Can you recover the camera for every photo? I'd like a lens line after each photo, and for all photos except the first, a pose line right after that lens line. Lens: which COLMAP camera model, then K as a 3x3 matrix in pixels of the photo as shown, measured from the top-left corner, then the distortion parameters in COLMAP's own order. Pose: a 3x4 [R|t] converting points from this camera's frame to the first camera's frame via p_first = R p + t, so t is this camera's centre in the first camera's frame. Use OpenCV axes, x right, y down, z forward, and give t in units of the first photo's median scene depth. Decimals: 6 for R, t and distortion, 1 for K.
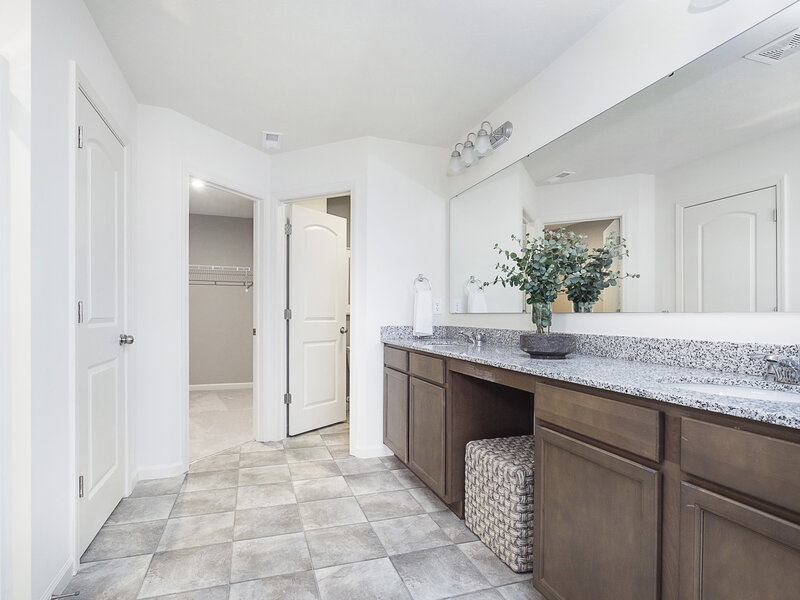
lens RADIAL K [[382.6, 0, 401.6], [0, 382.6, 315.2], [0, 0, 1]] dist [-0.003418, -0.000329]
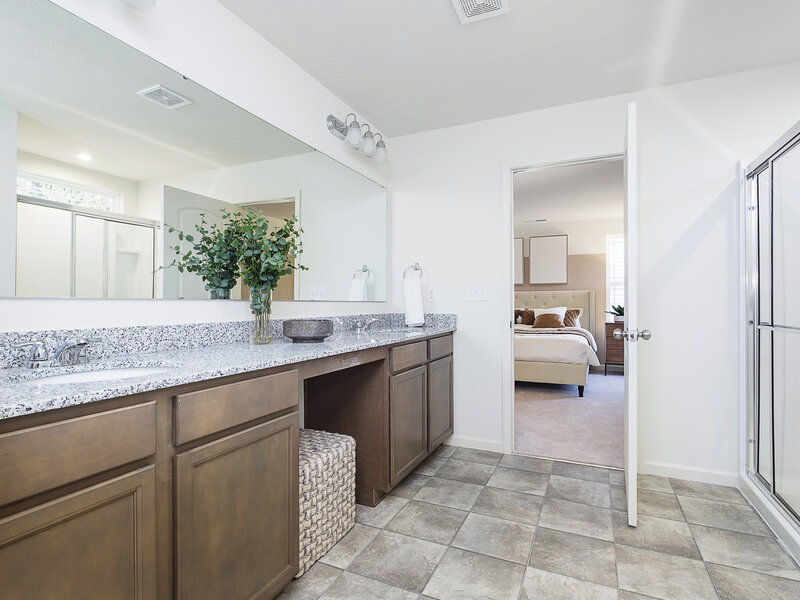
lens RADIAL K [[382.6, 0, 396.6], [0, 382.6, 301.8], [0, 0, 1]] dist [-0.003418, -0.000329]
pose [[-0.659650, 0.000685, 0.751573, -0.705282], [-0.002400, 0.999993, -0.003018, 0.000454], [-0.751569, -0.003795, -0.659644, 1.797889]]
